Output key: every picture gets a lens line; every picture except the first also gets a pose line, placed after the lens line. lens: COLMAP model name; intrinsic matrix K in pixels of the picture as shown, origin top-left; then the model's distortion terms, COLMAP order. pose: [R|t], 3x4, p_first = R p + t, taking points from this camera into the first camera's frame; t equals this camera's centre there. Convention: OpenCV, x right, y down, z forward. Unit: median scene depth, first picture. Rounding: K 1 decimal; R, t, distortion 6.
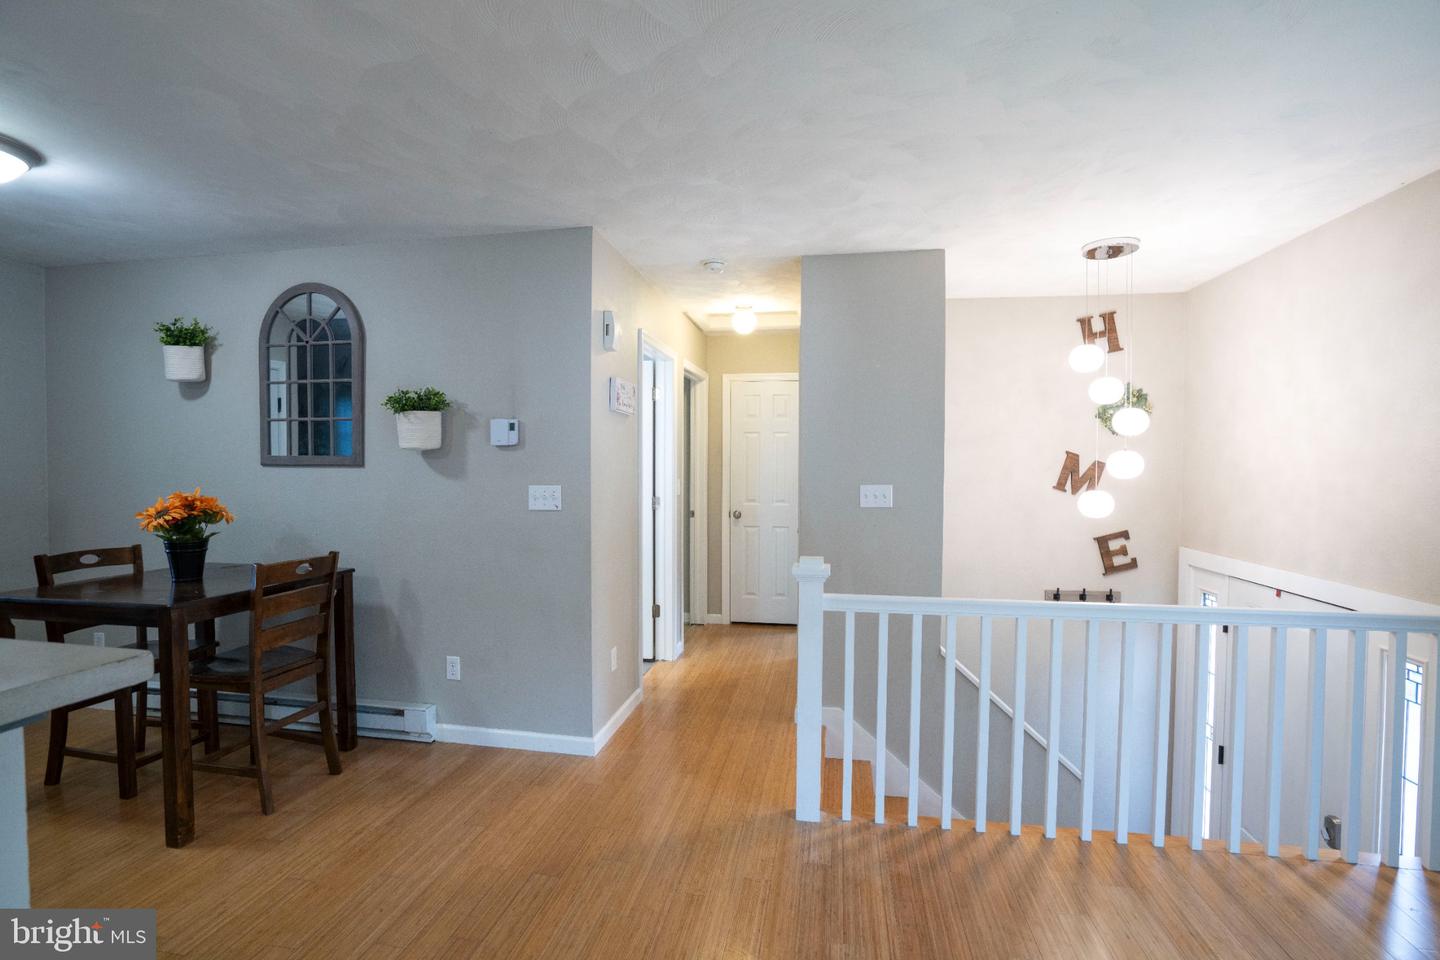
lens RADIAL K [[658.5, 0, 719.7], [0, 658.5, 480.2], [0, 0, 1]] dist [-0.036518, 0.005104]
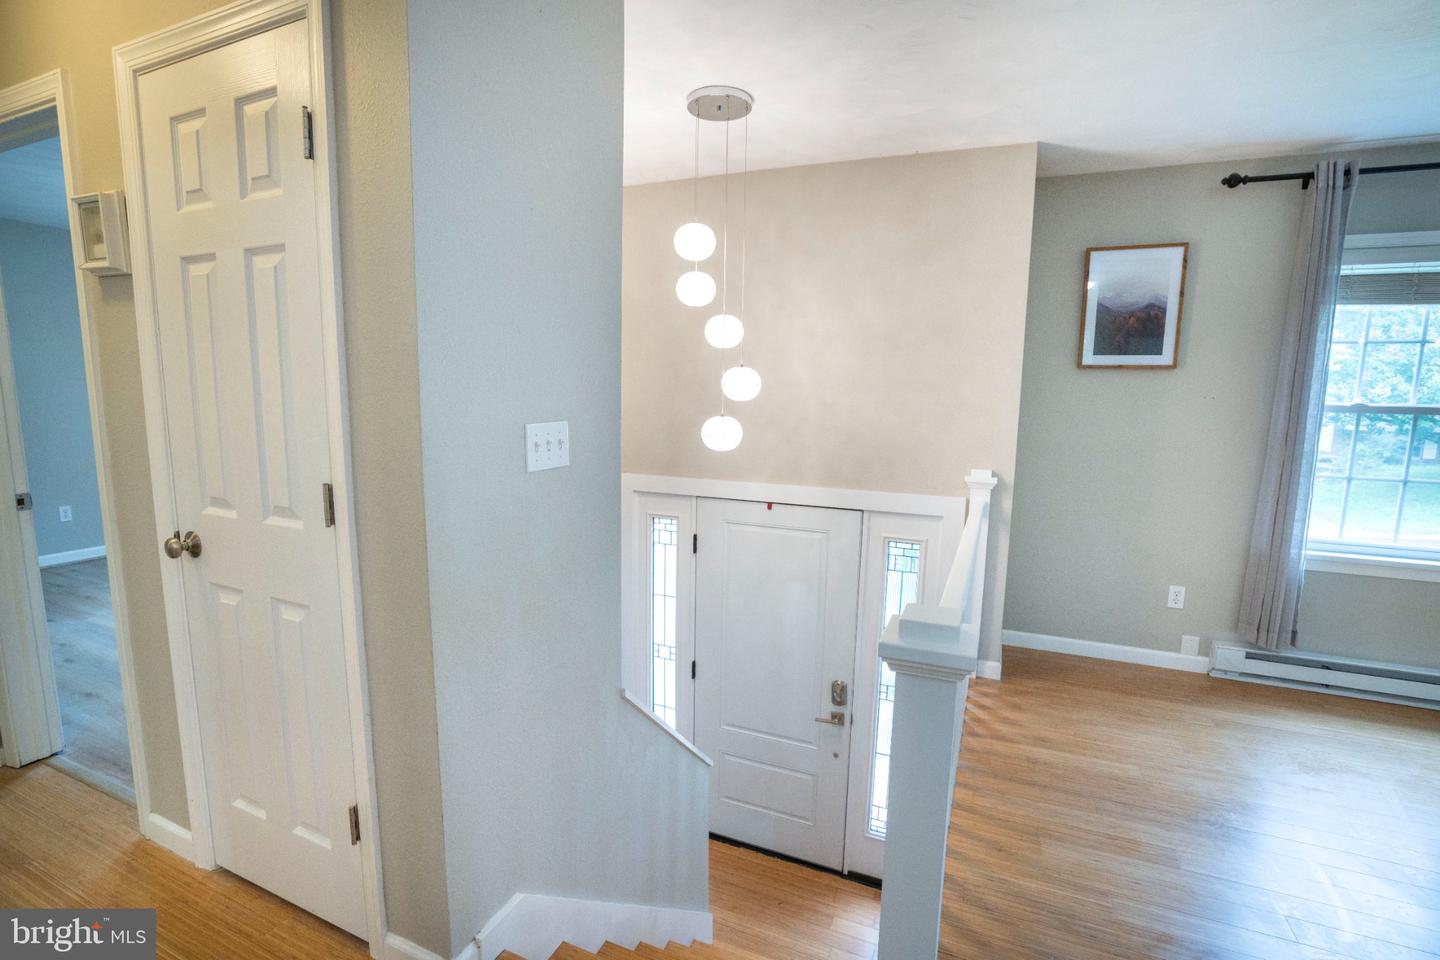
lens RADIAL K [[658.5, 0, 720.7], [0, 658.5, 483.0], [0, 0, 1]] dist [-0.036518, 0.005104]
pose [[0.236940, -0.131615, 0.962568, -0.214851], [0.005121, 0.990937, 0.134233, -0.012588], [-0.971511, -0.026876, 0.235467, 0.813164]]
